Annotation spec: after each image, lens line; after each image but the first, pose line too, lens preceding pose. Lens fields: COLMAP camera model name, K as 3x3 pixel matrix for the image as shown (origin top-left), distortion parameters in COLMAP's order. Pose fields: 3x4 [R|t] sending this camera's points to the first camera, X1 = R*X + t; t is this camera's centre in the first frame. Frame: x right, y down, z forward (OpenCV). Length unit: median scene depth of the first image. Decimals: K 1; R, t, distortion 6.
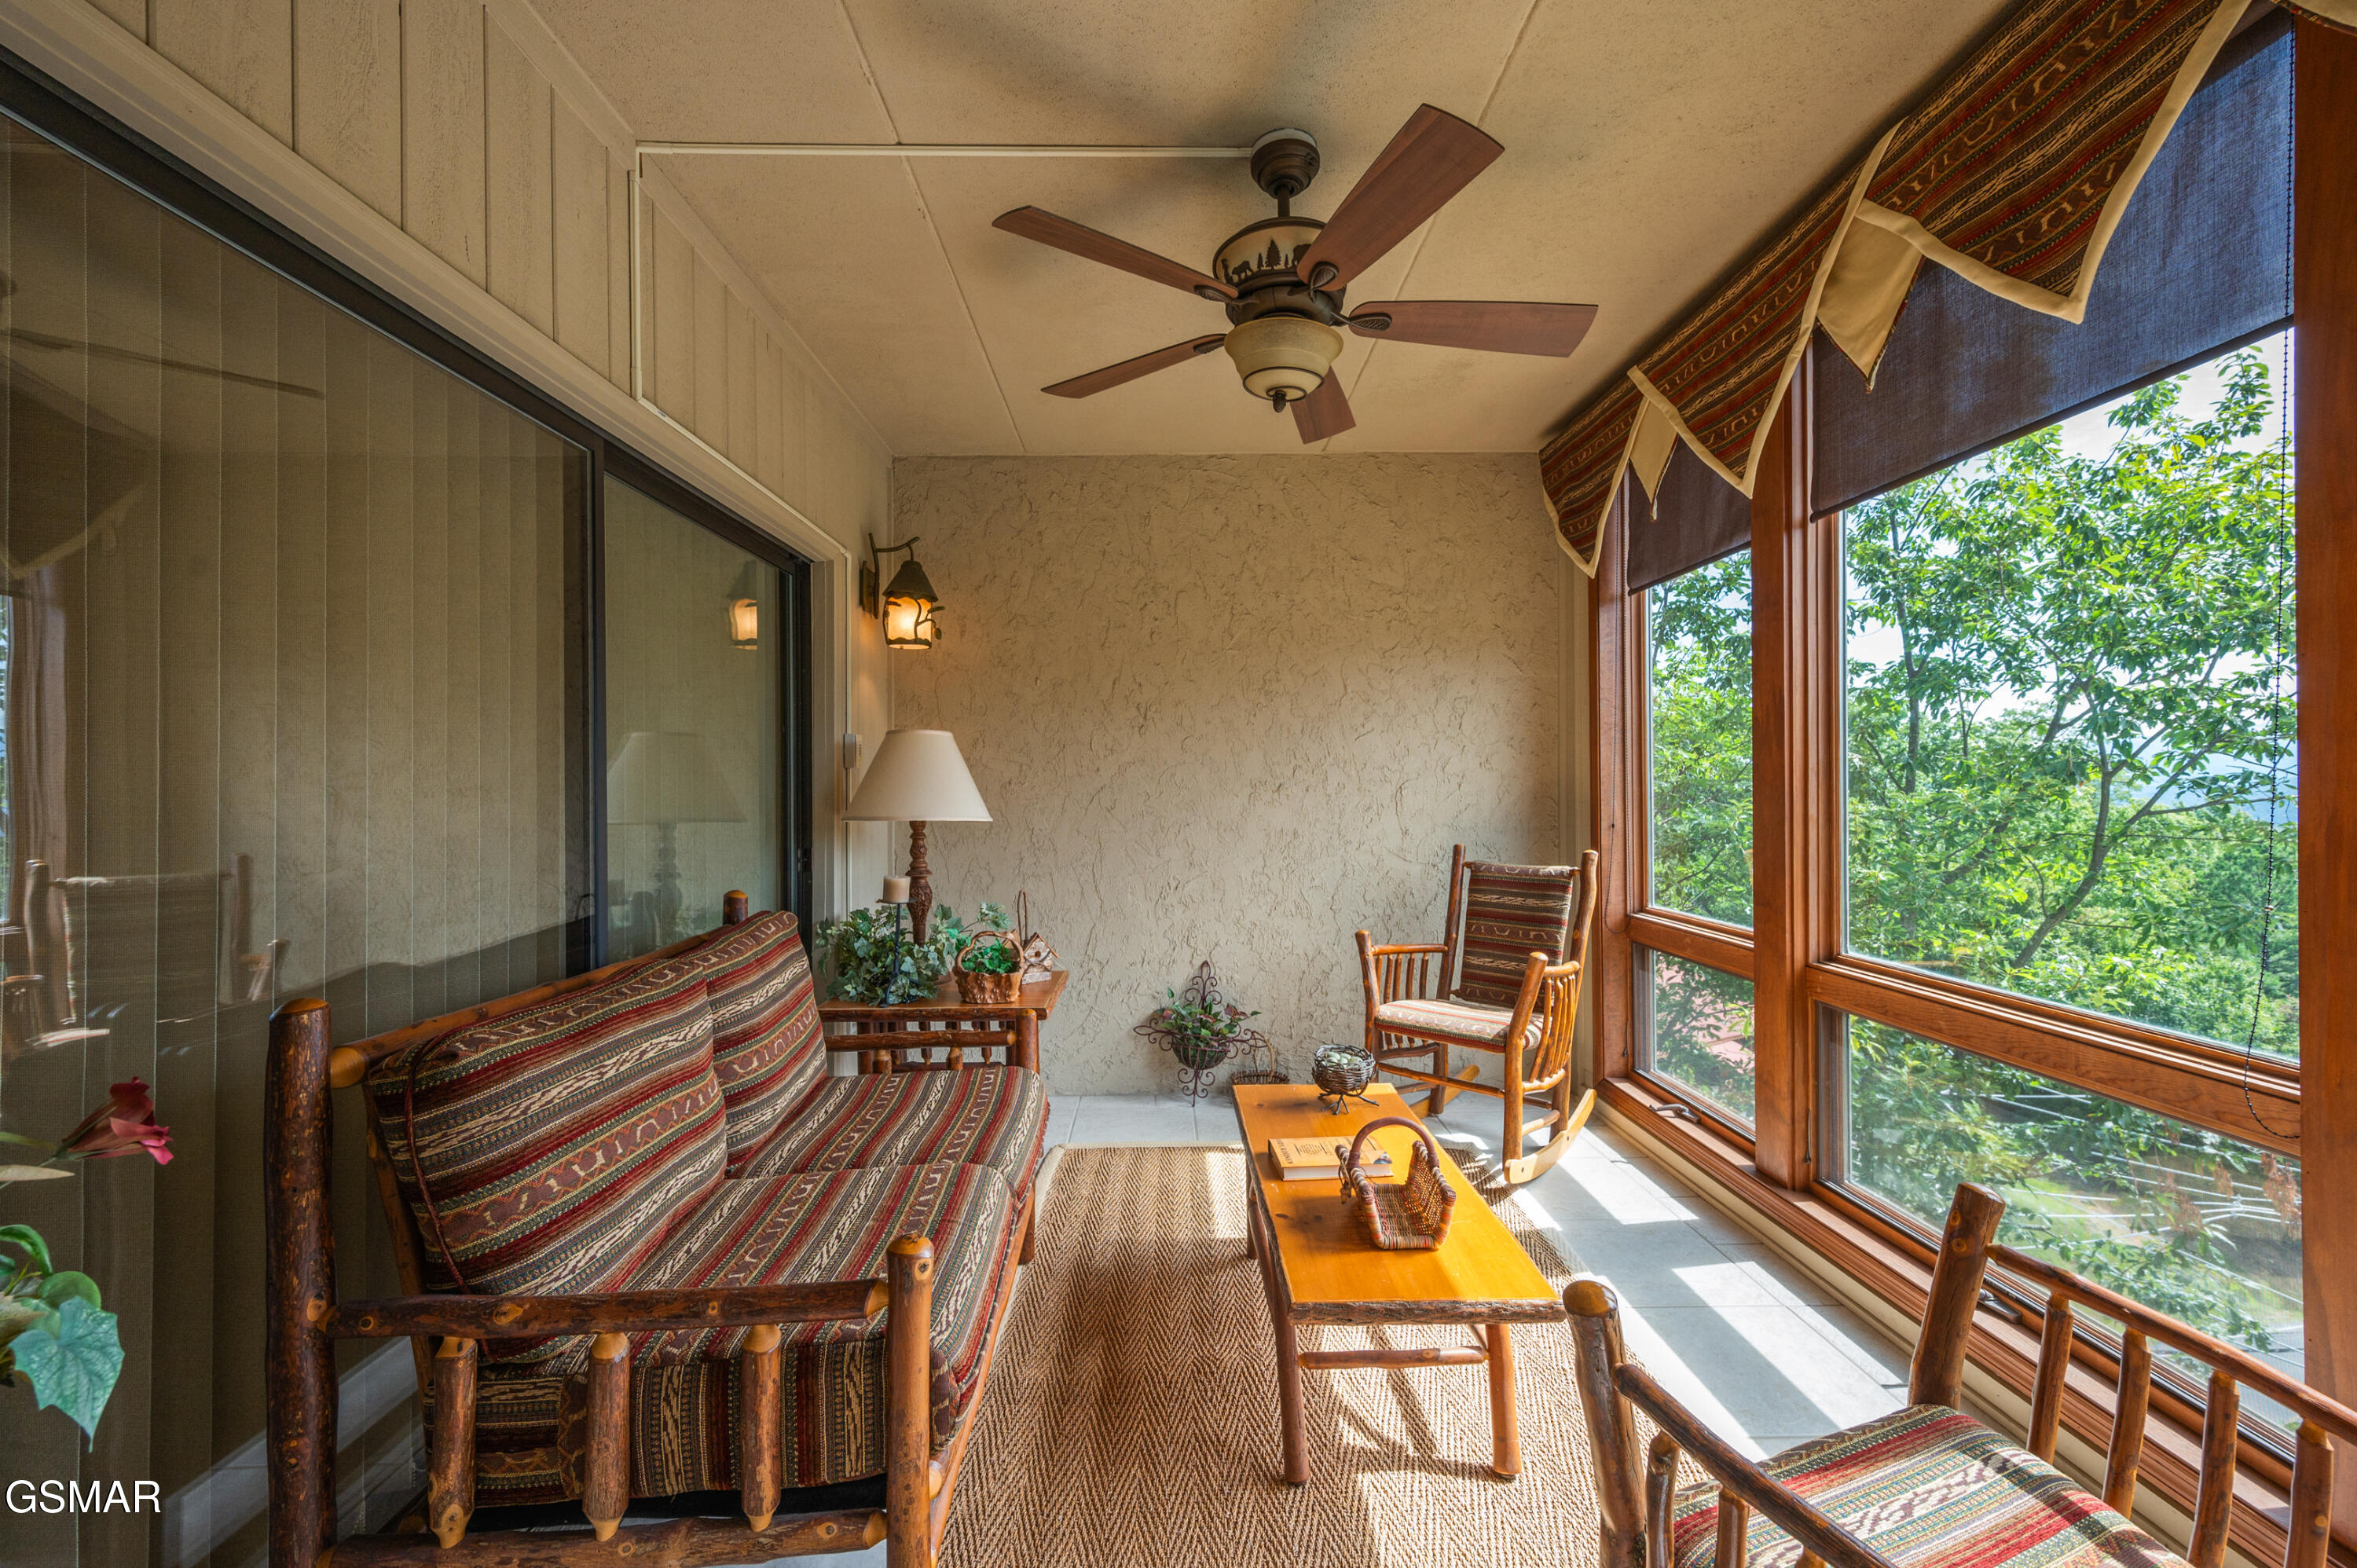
lens RADIAL K [[953.5, 0, 1194.9], [0, 953.5, 788.0], [0, 0, 1]] dist [0.001797, 0.000103]
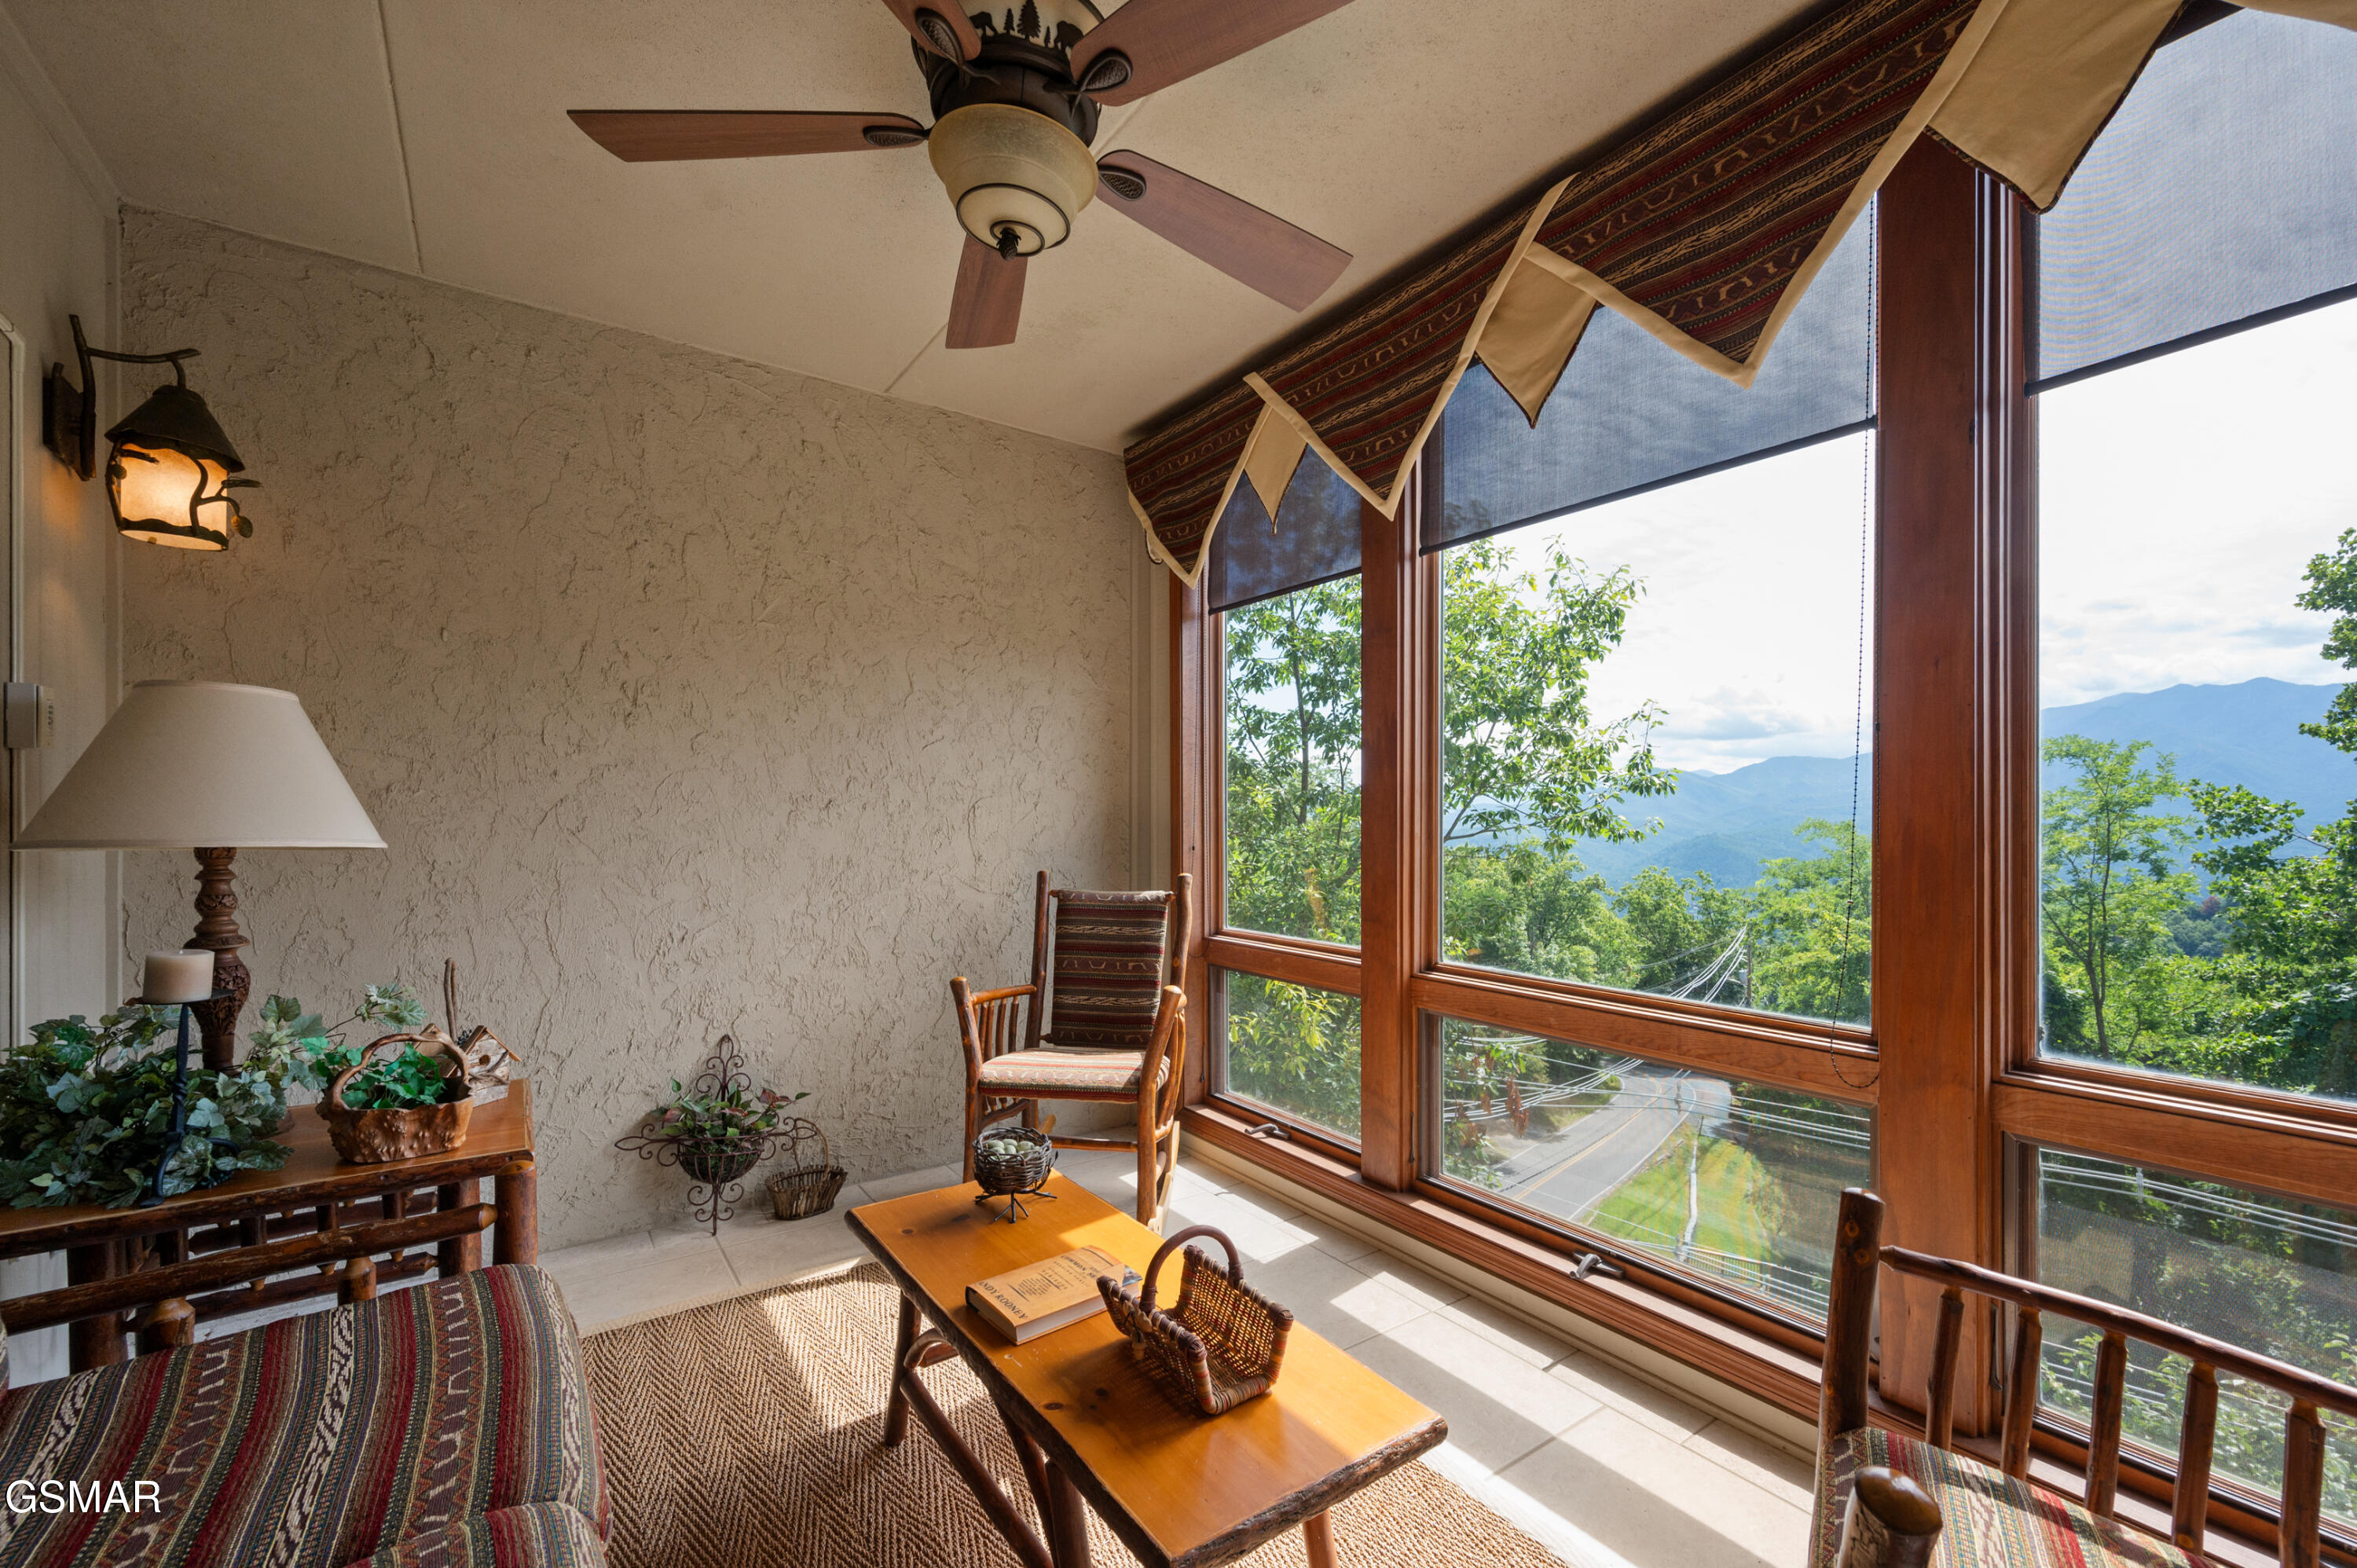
lens RADIAL K [[953.5, 0, 1189.4], [0, 953.5, 823.9], [0, 0, 1]] dist [0.001797, 0.000103]
pose [[0.832161, 0.005059, 0.554511, -0.115406], [-0.007860, 0.999966, 0.002673, 0.012985], [-0.554478, -0.006583, 0.832172, 0.202967]]
